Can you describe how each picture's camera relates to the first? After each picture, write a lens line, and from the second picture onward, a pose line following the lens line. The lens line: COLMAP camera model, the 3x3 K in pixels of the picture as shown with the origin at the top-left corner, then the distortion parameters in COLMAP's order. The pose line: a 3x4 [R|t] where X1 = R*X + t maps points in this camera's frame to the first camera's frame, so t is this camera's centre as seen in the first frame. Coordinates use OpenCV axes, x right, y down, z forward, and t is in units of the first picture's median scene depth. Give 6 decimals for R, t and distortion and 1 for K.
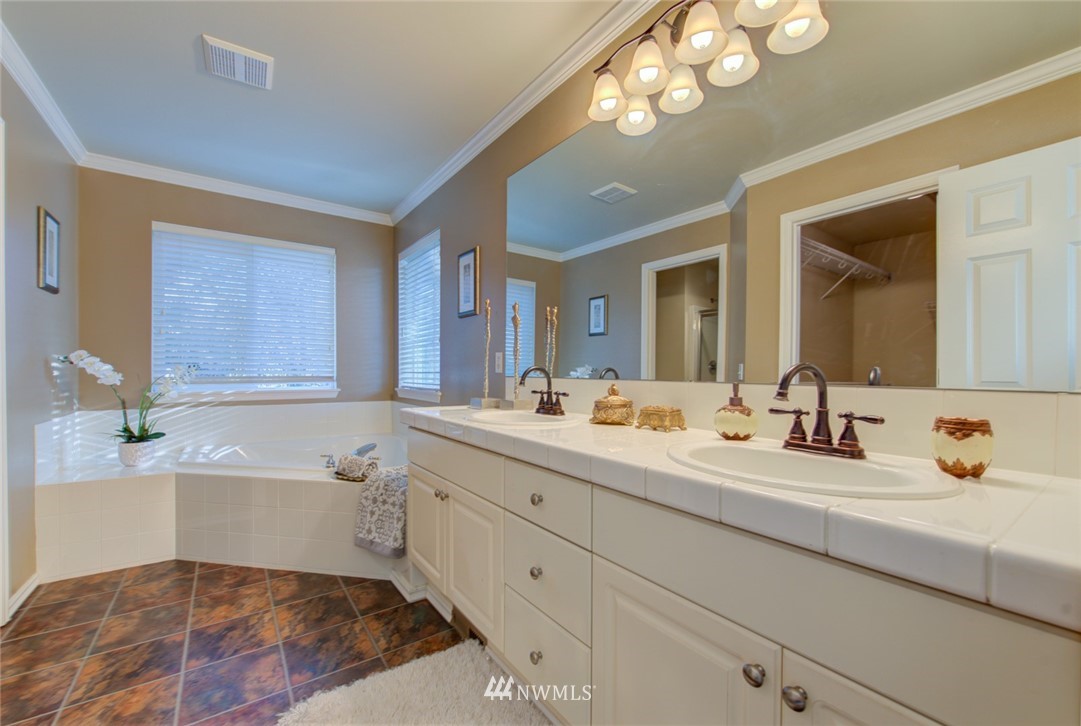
lens RADIAL K [[423.9, 0, 535.3], [0, 423.9, 370.7], [0, 0, 1]] dist [-0.001280, -0.000303]
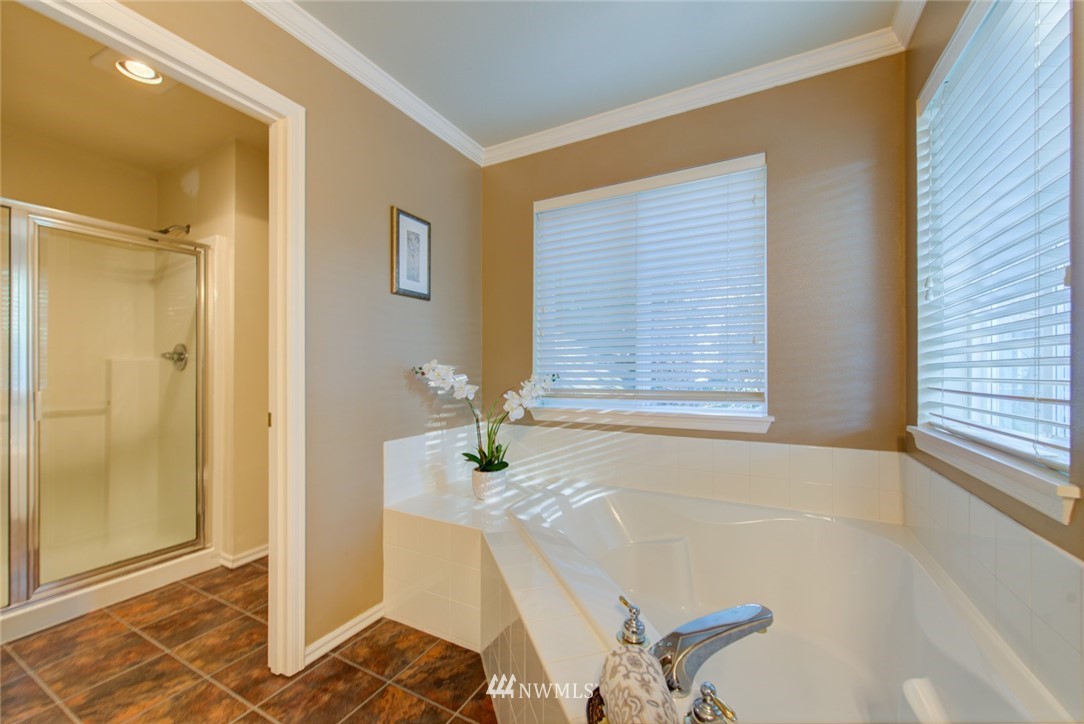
lens RADIAL K [[425.0, 0, 536.8], [0, 425.0, 369.7], [0, 0, 1]] dist [-0.001280, -0.000303]
pose [[0.425294, -0.004822, -0.905043, -0.150837], [0.002169, 0.999988, -0.004309, -0.018621], [0.905053, -0.000130, 0.425299, 0.690863]]
